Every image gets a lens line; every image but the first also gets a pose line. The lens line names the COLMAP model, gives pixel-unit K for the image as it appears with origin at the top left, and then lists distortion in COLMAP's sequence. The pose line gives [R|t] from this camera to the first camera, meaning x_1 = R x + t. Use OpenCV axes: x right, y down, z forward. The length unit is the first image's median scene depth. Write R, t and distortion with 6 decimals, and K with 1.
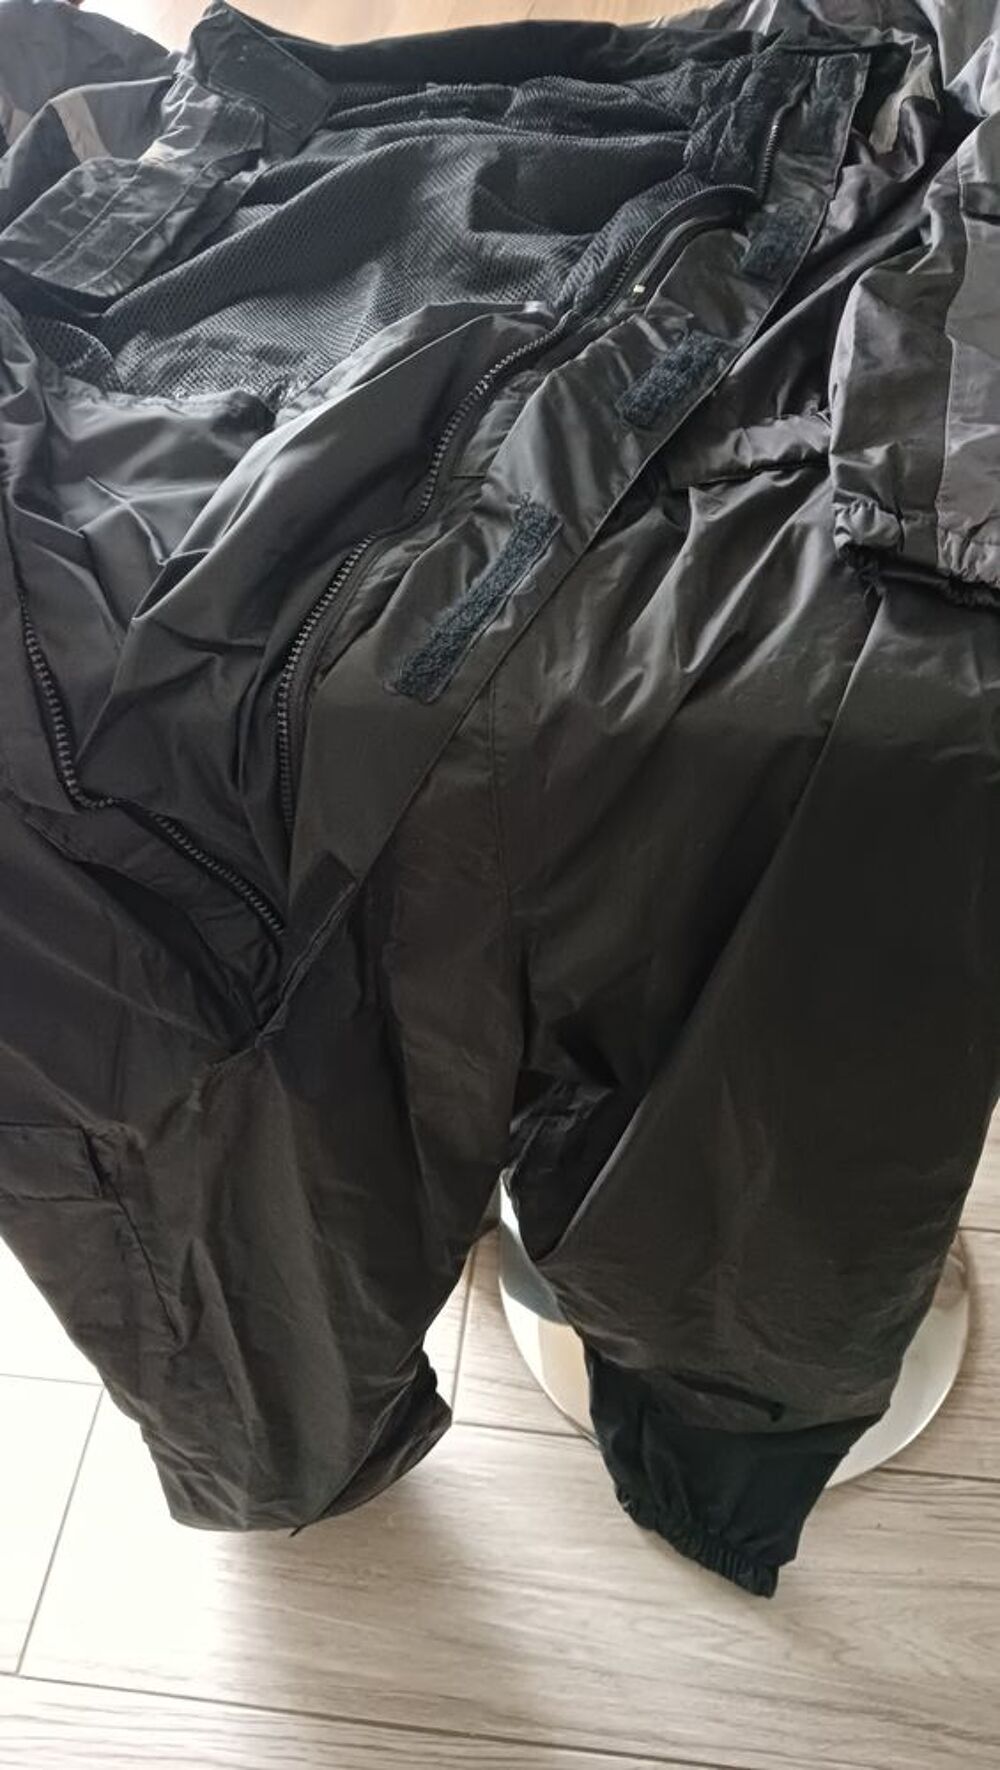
lens RADIAL K [[1165.8, 0, 498.9], [0, 1165.8, 883.4], [0, 0, 1]] dist [-0.012711, 0.009744]
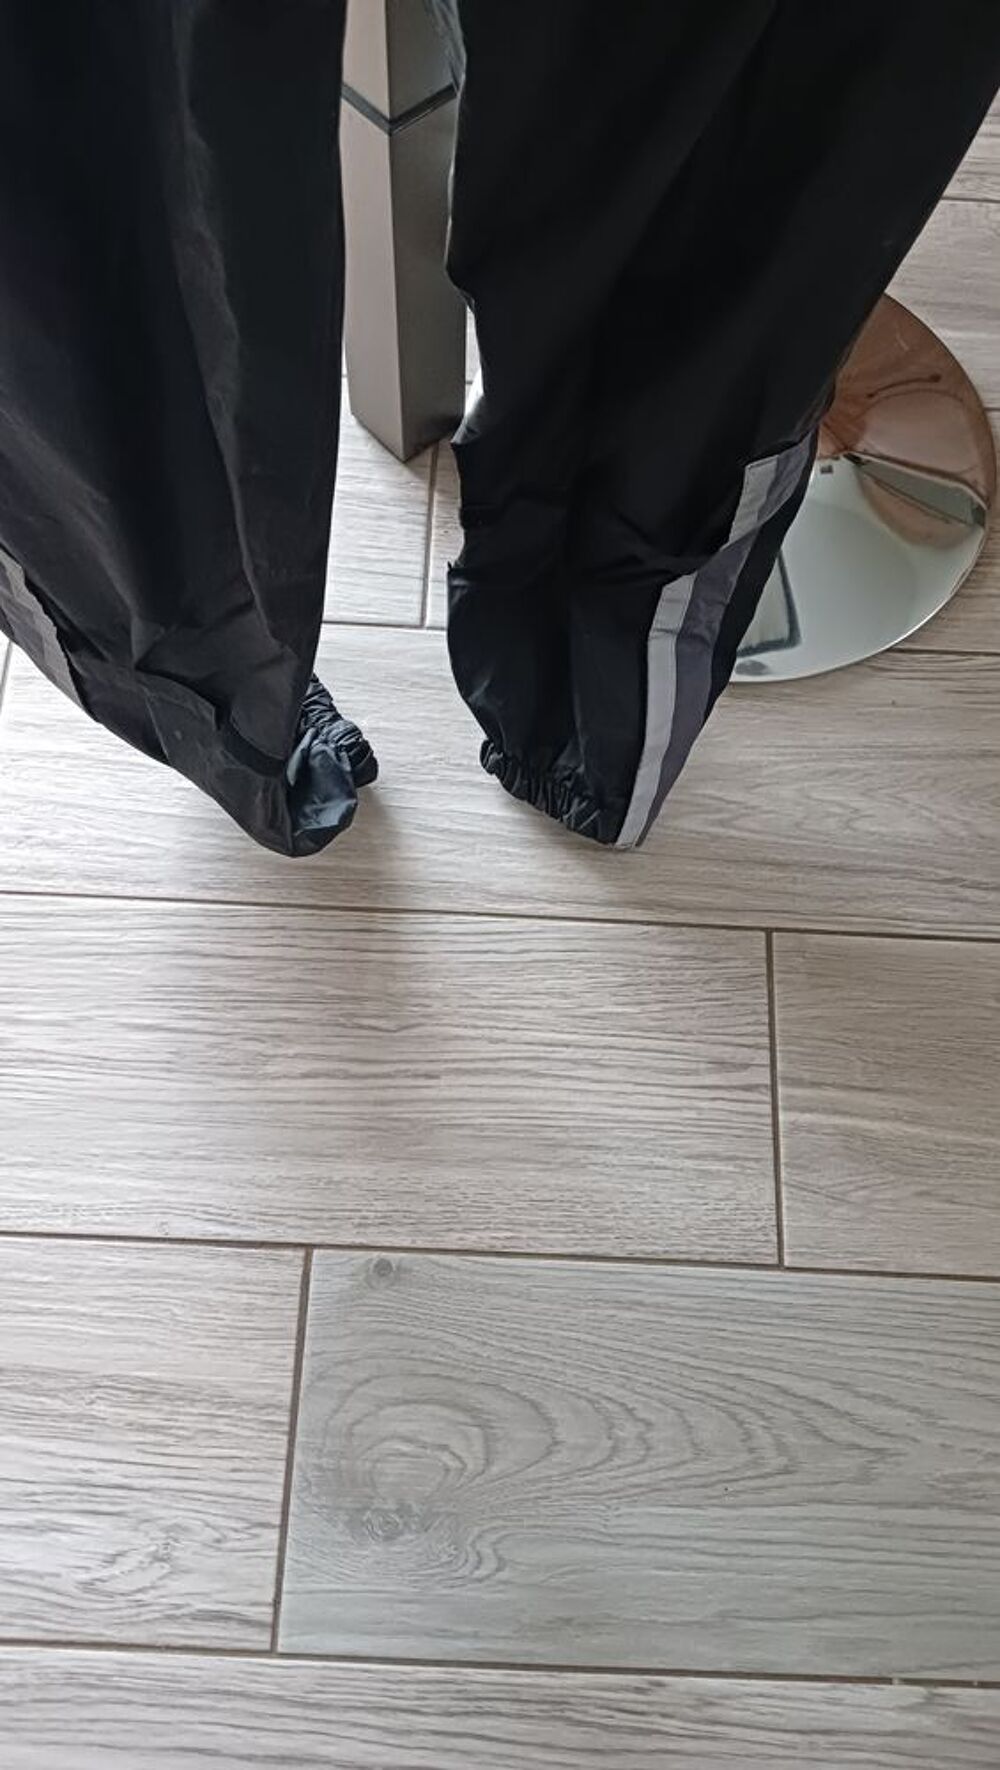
lens RADIAL K [[1165.8, 0, 505.4], [0, 1165.8, 885.6], [0, 0, 1]] dist [-0.012711, 0.009744]
pose [[0.998286, -0.052071, 0.026721, -0.017846], [0.026308, 0.807061, 0.589881, 0.138222], [-0.052281, -0.588167, 0.807048, 0.218216]]
